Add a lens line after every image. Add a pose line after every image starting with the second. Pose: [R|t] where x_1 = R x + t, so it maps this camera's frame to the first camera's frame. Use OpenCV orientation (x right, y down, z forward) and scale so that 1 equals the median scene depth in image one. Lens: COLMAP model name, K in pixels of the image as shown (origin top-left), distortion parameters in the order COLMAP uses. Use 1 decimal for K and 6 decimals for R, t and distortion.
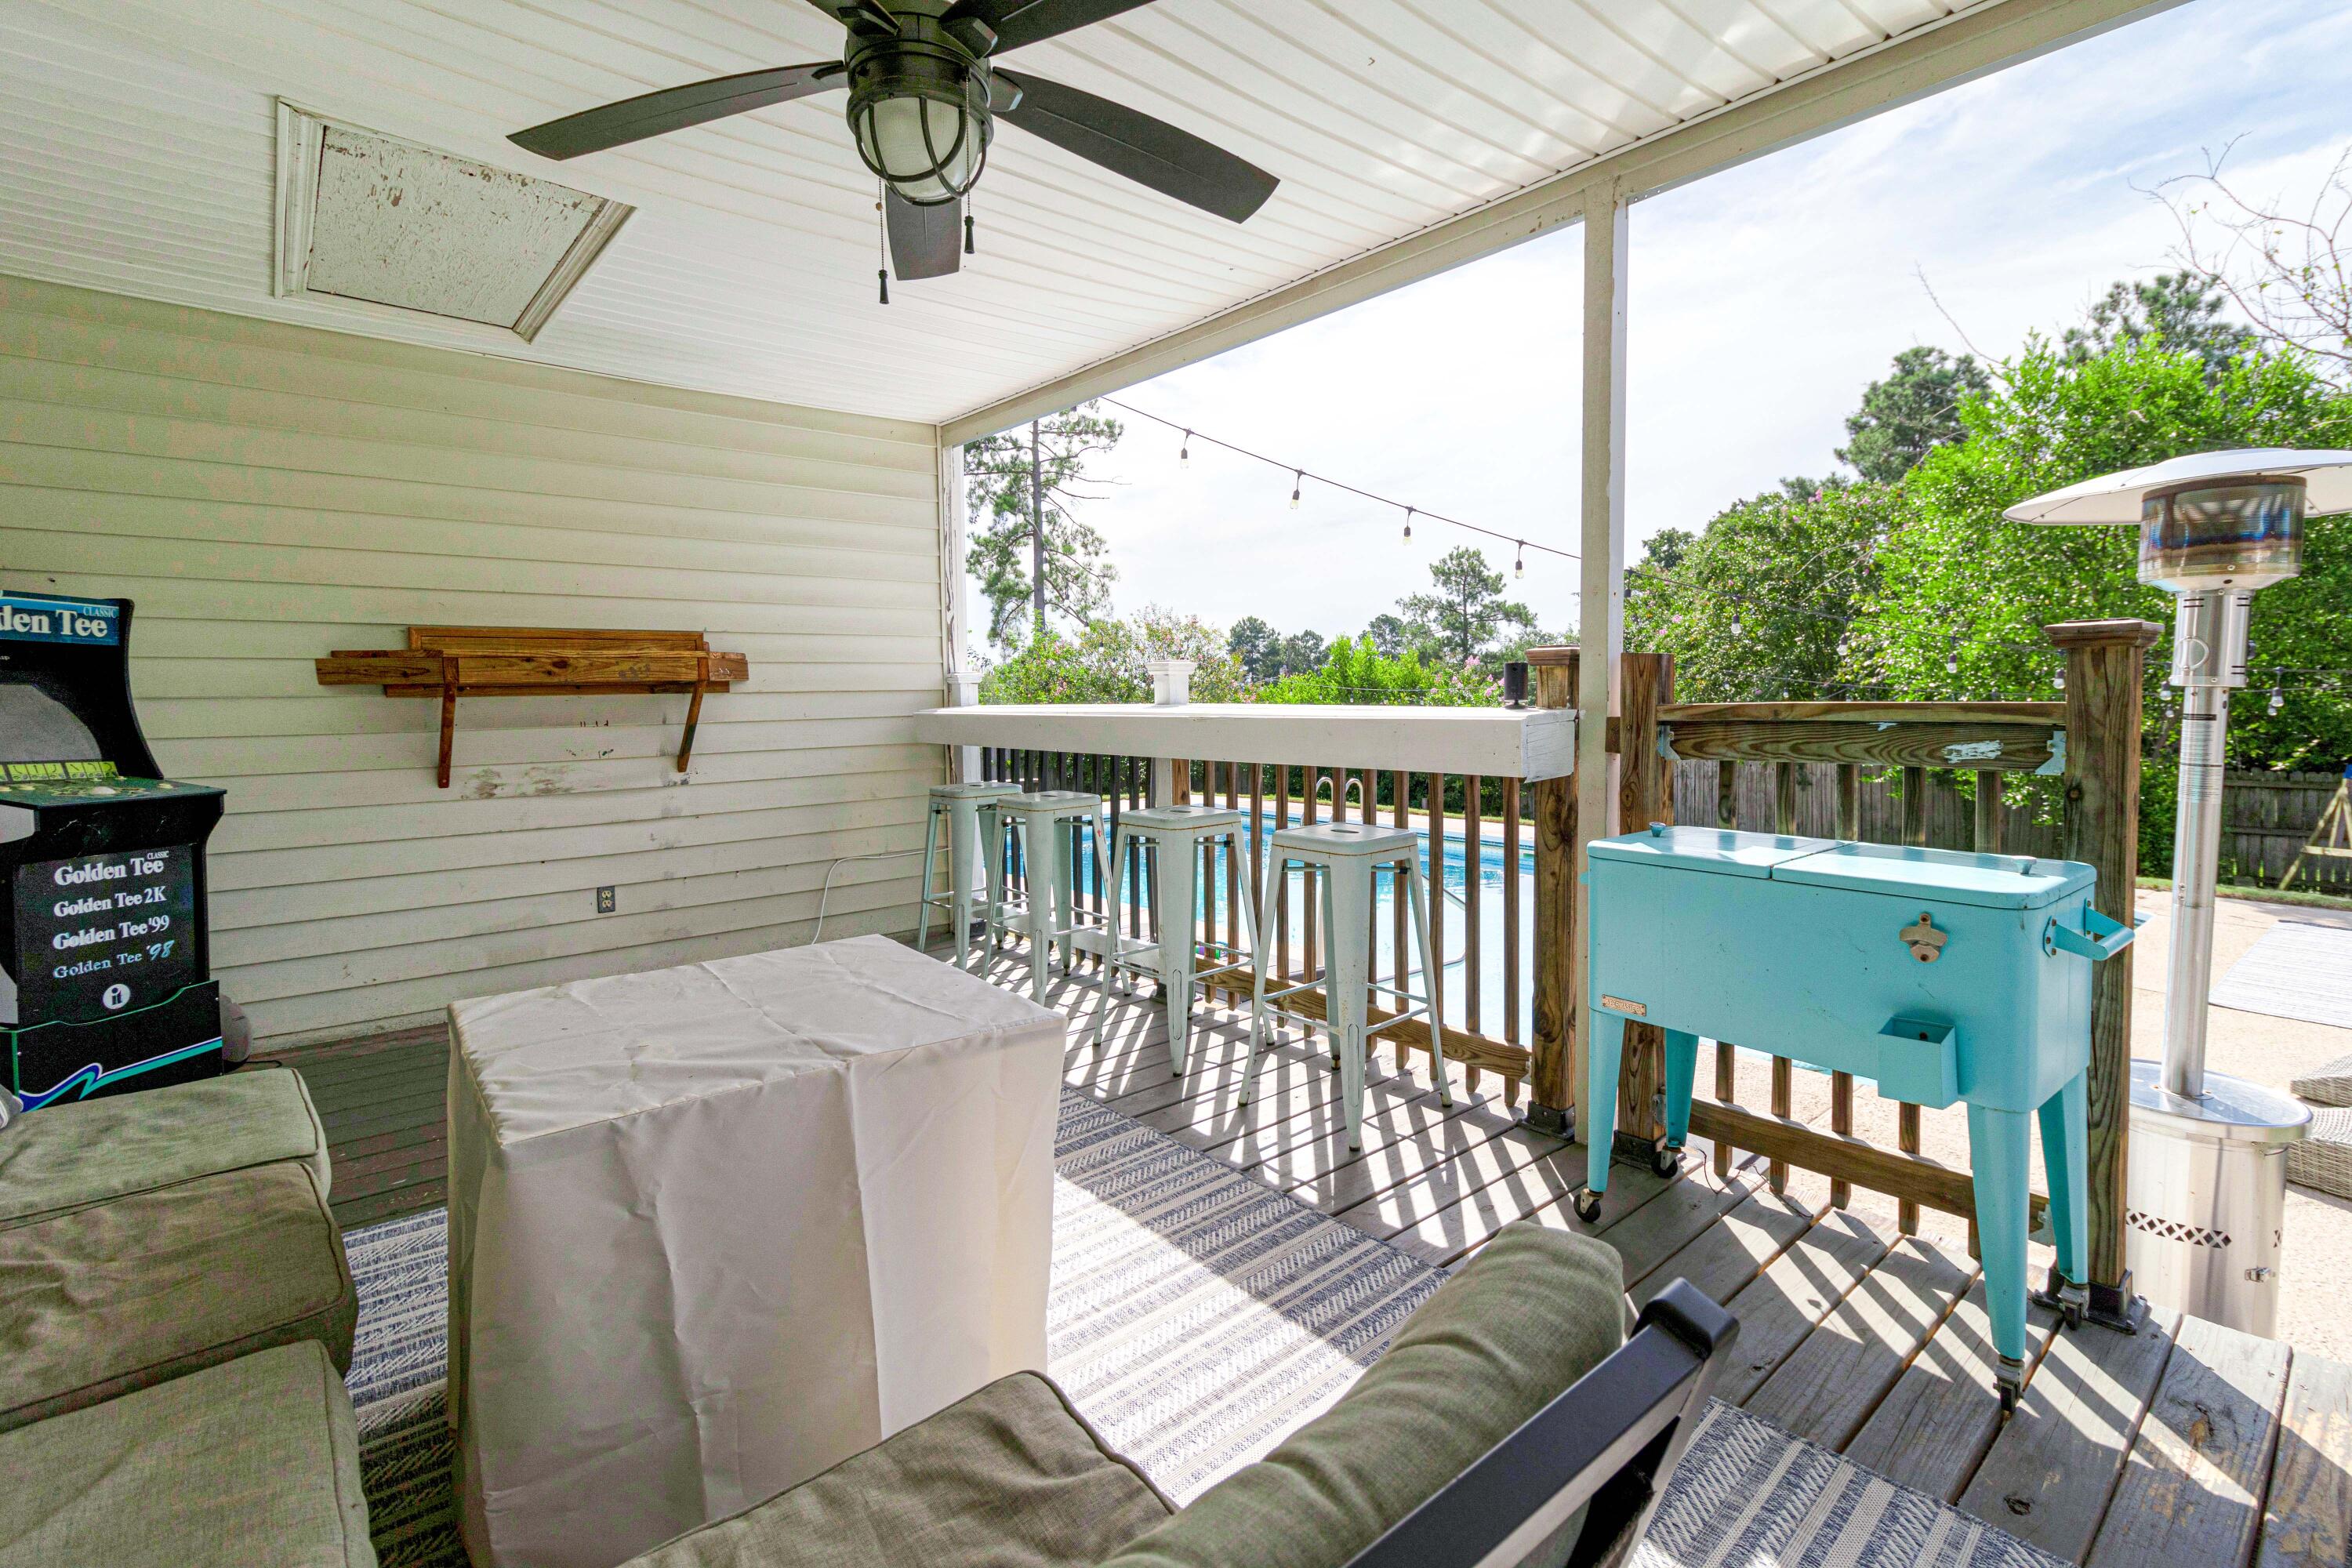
lens RADIAL K [[1077.7, 0, 1201.5], [0, 1077.7, 748.2], [0, 0, 1]] dist [0.000497, 0.000044]
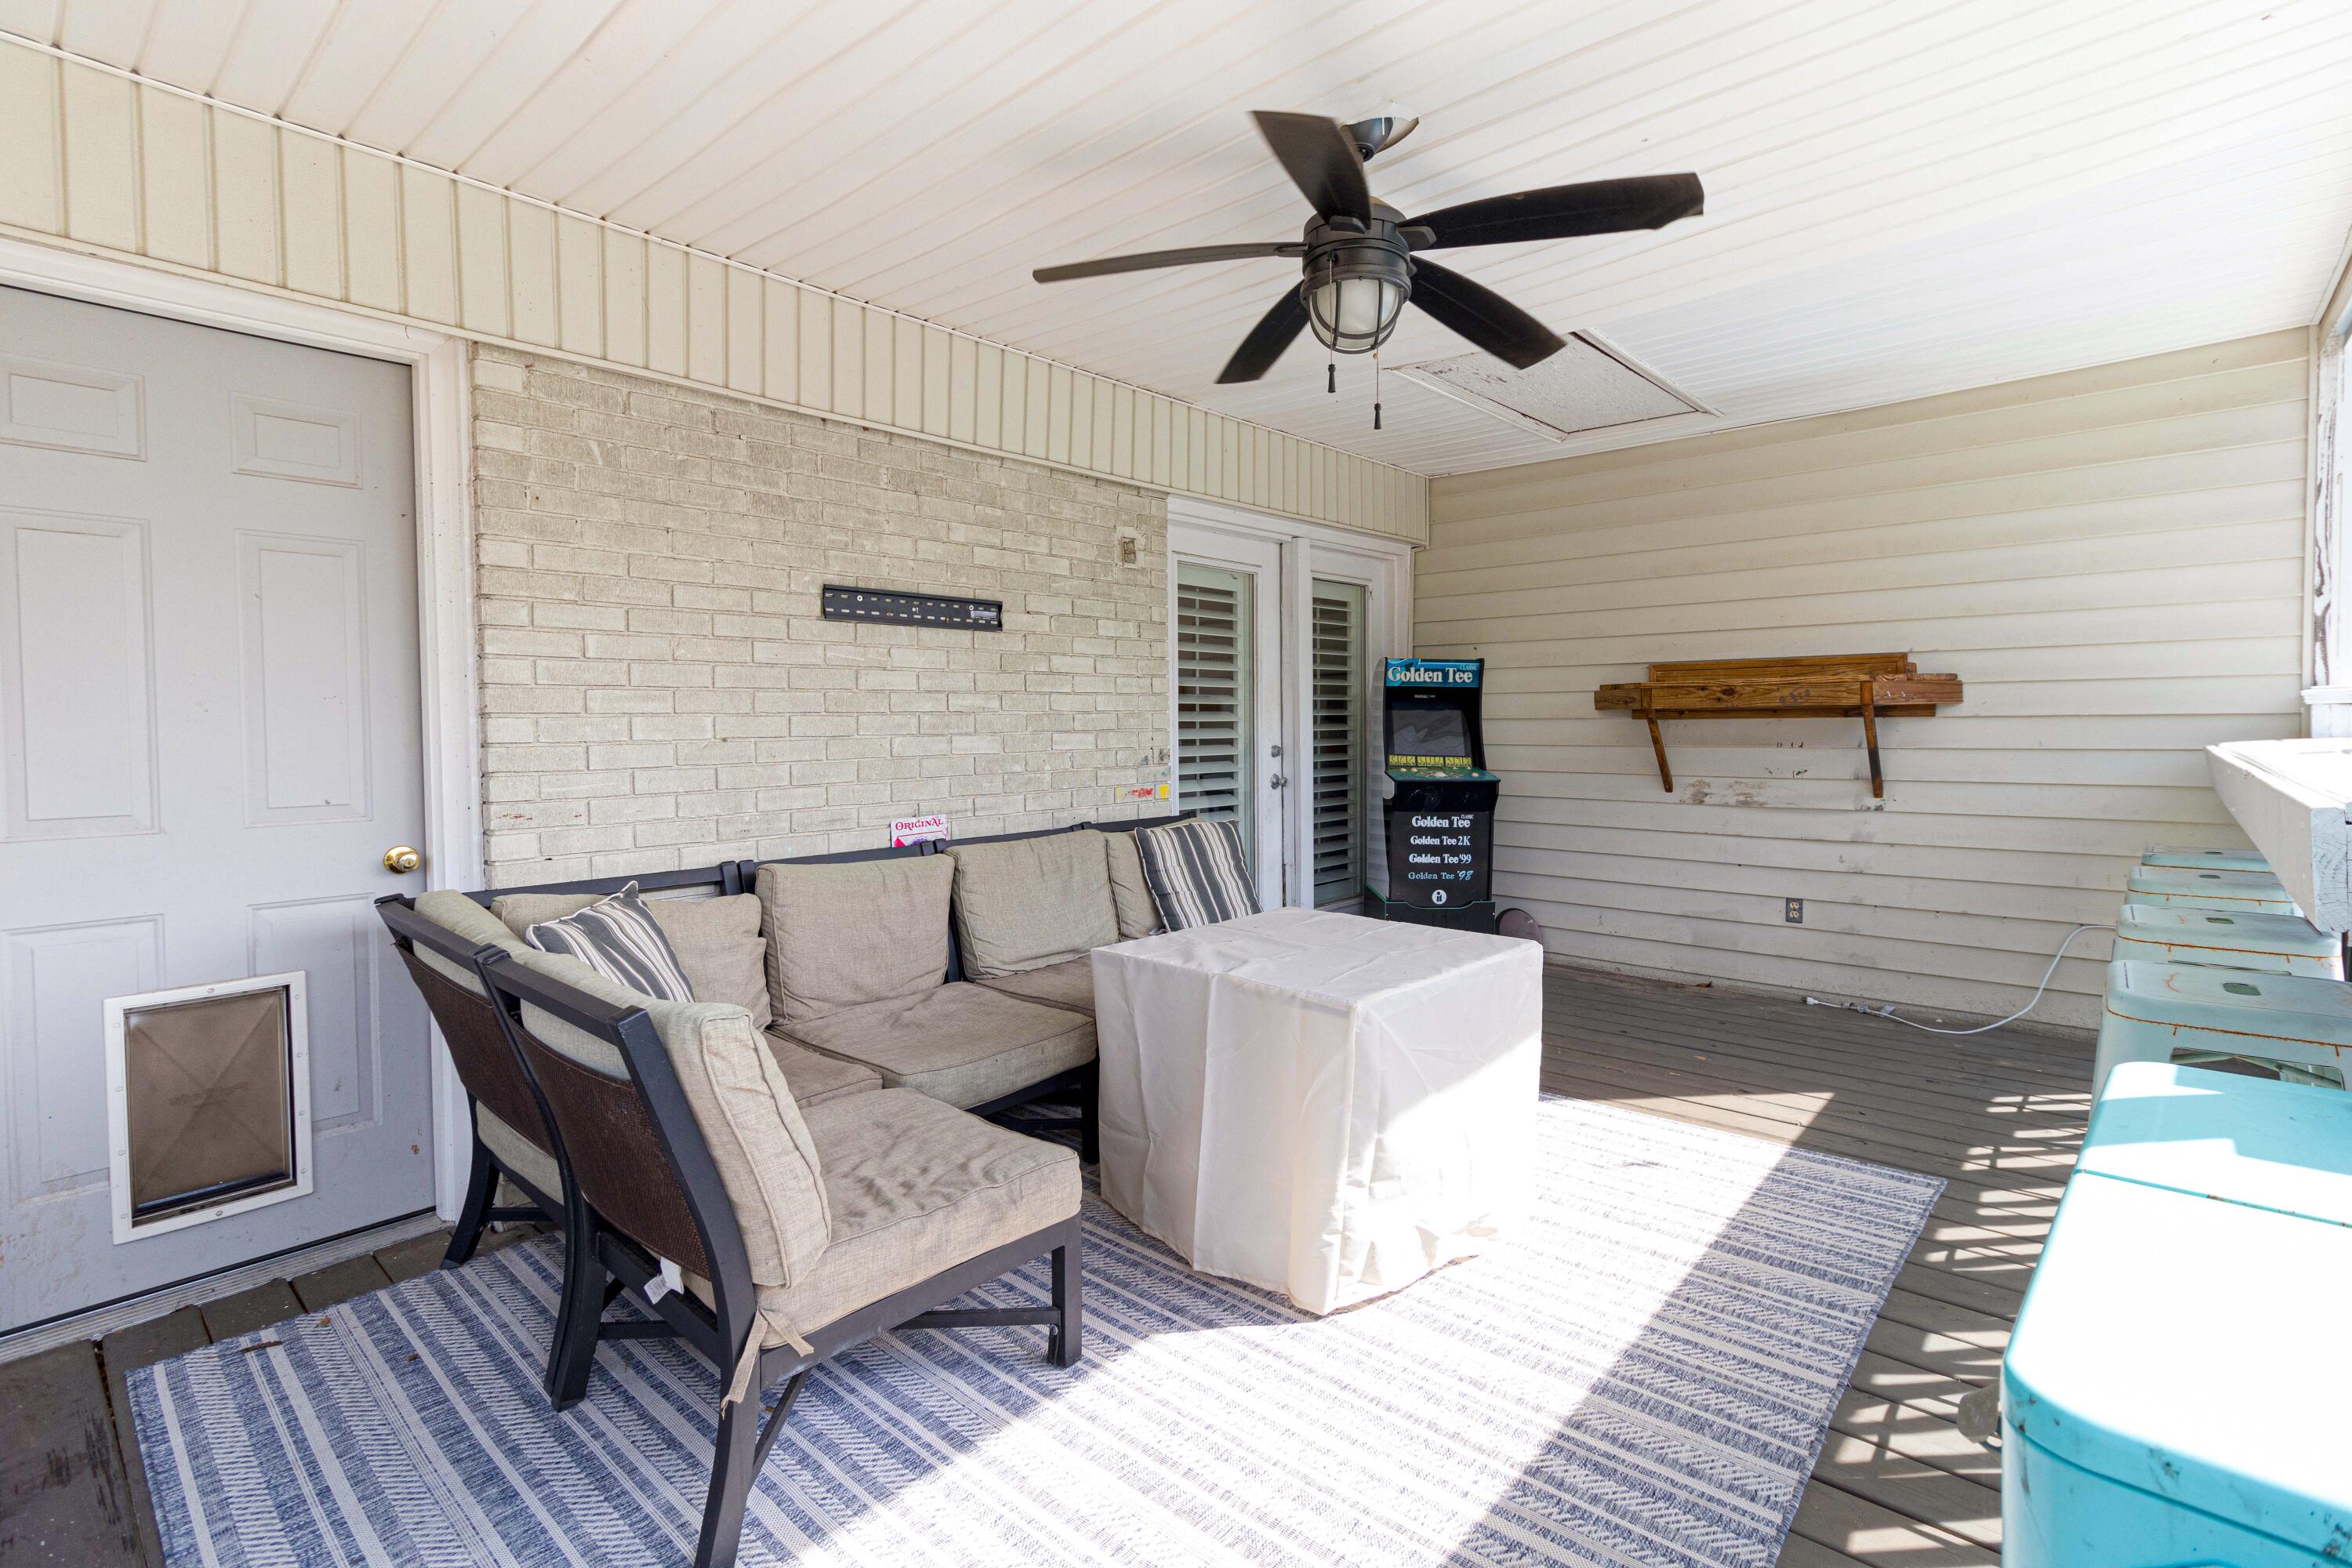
lens RADIAL K [[1077.7, 0, 1201.5], [0, 1077.7, 748.2], [0, 0, 1]] dist [0.000497, 0.000044]
pose [[0.139832, 0.038315, -0.989434, 0.463333], [-0.046534, 0.998401, 0.032086, -0.029765], [0.989081, 0.041556, 0.141391, 0.298237]]
